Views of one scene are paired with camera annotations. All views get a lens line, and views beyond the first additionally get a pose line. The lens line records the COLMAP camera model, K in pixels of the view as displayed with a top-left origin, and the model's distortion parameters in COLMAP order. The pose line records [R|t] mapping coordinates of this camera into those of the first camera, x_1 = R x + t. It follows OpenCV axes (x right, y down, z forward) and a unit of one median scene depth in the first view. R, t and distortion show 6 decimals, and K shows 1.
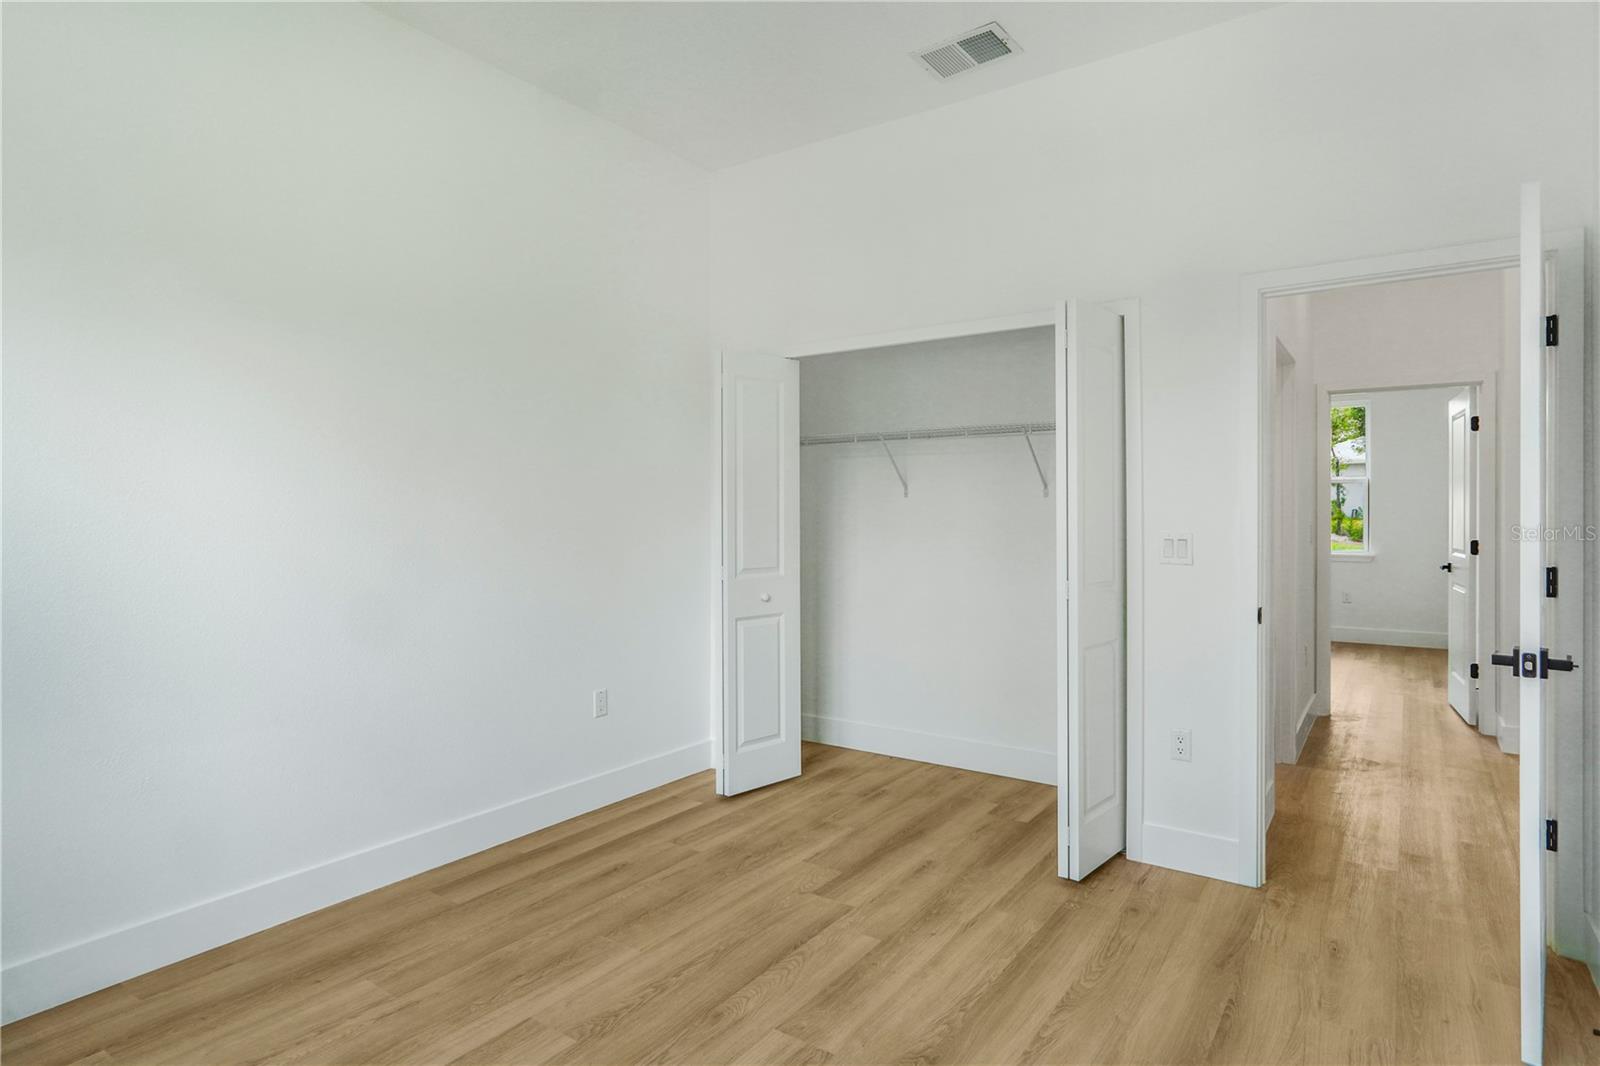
lens RADIAL K [[856.8, 0, 797.5], [0, 856.8, 538.8], [0, 0, 1]] dist [-0.012698, 0.002619]
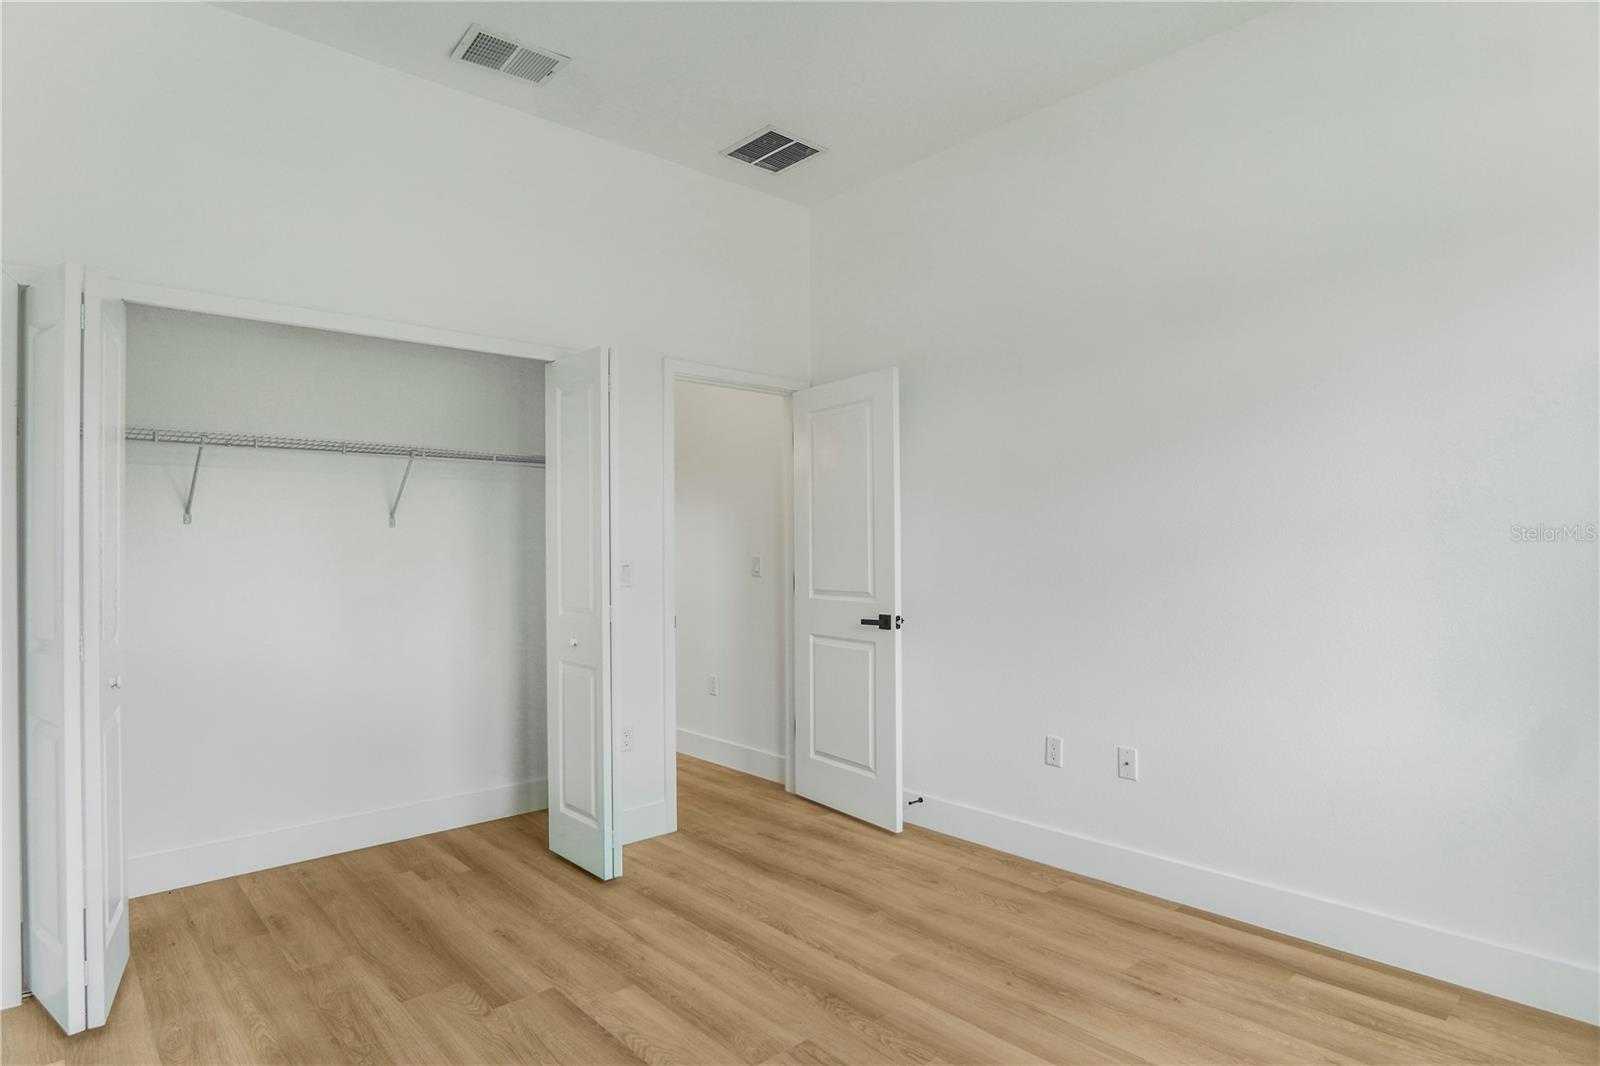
lens RADIAL K [[856.8, 0, 797.5], [0, 856.8, 538.8], [0, 0, 1]] dist [-0.012698, 0.002619]
pose [[0.229225, 0.008338, 0.973338, -0.640334], [0.033112, 0.999318, -0.016358, -0.008148], [-0.972810, 0.035979, 0.228792, 0.466652]]
